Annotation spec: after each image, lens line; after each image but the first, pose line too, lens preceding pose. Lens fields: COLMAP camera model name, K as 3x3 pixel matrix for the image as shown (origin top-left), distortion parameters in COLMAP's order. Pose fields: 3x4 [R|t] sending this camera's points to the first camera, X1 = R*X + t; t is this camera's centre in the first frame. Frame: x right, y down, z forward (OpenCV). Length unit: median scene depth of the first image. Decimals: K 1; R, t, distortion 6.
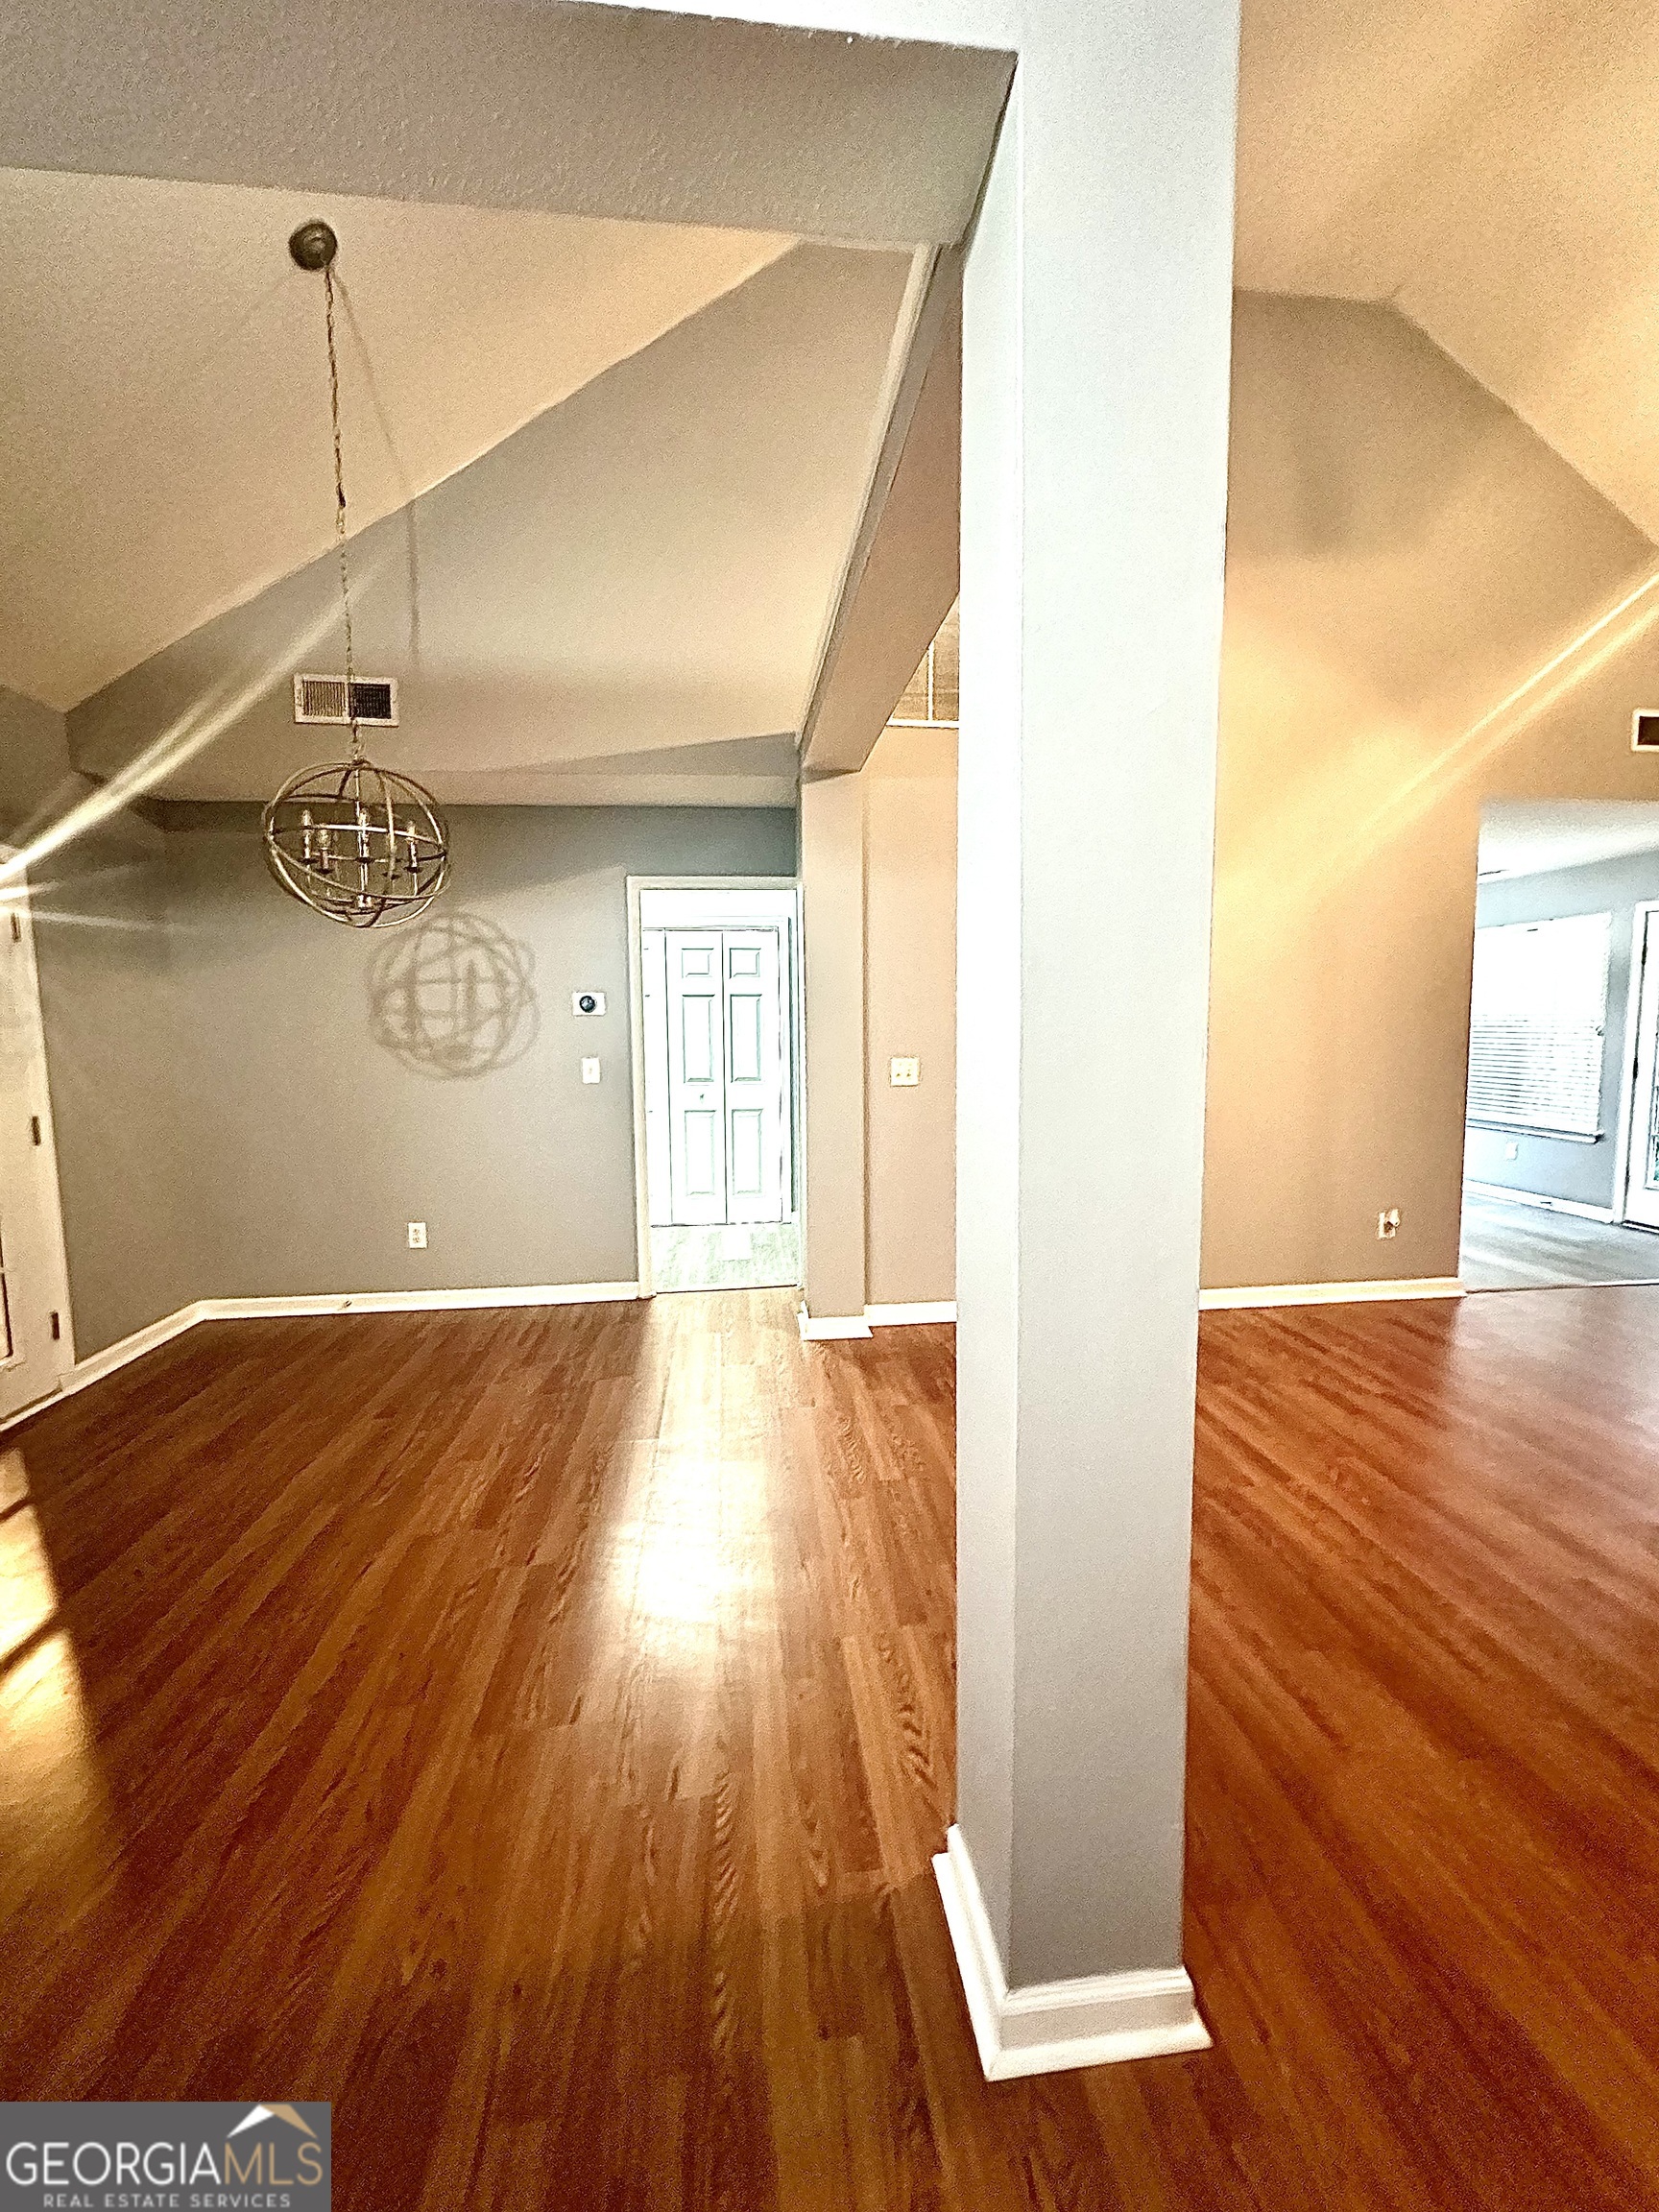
lens RADIAL K [[872.4, 0, 832.8], [0, 872.4, 1104.6], [0, 0, 1]] dist [-0.001546, 0.000396]
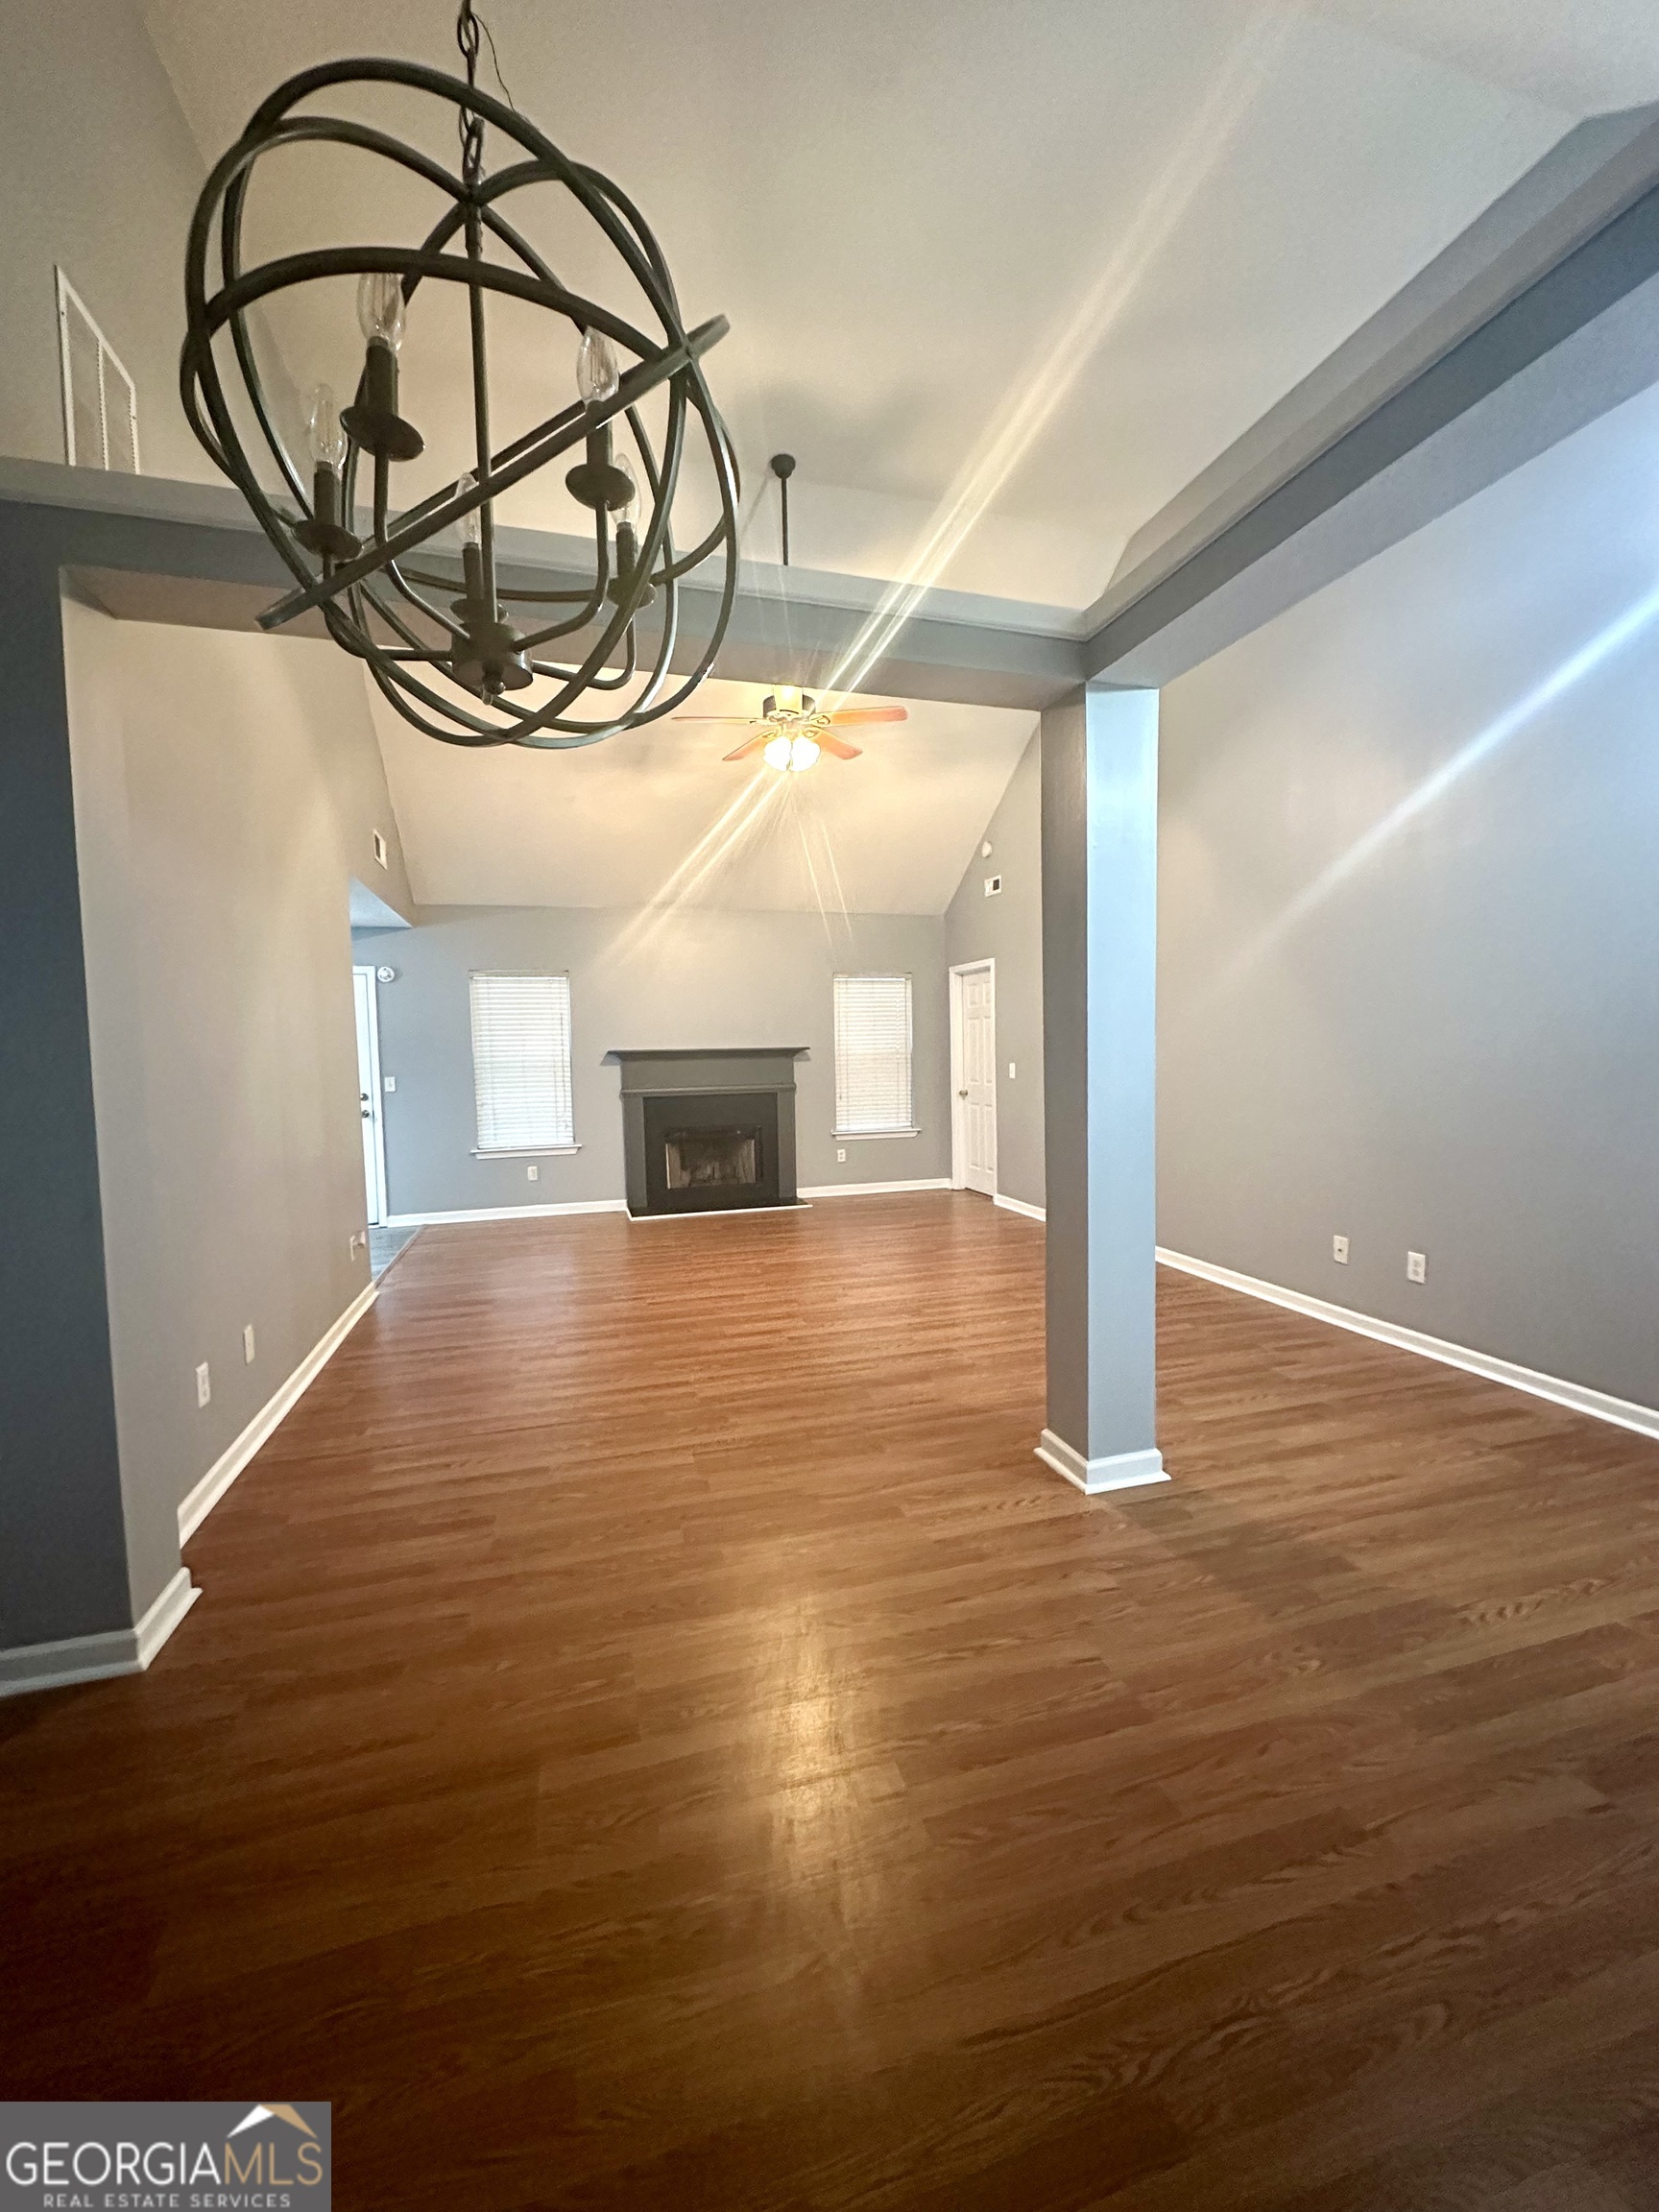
lens RADIAL K [[887.7, 0, 825.6], [0, 887.7, 1097.9], [0, 0, 1]] dist [-0.021847, 0.004740]
pose [[-0.165118, -0.041230, 0.985412, -0.539519], [0.114711, 0.991542, 0.060707, -0.046615], [-0.979580, 0.123061, -0.158992, 0.584126]]
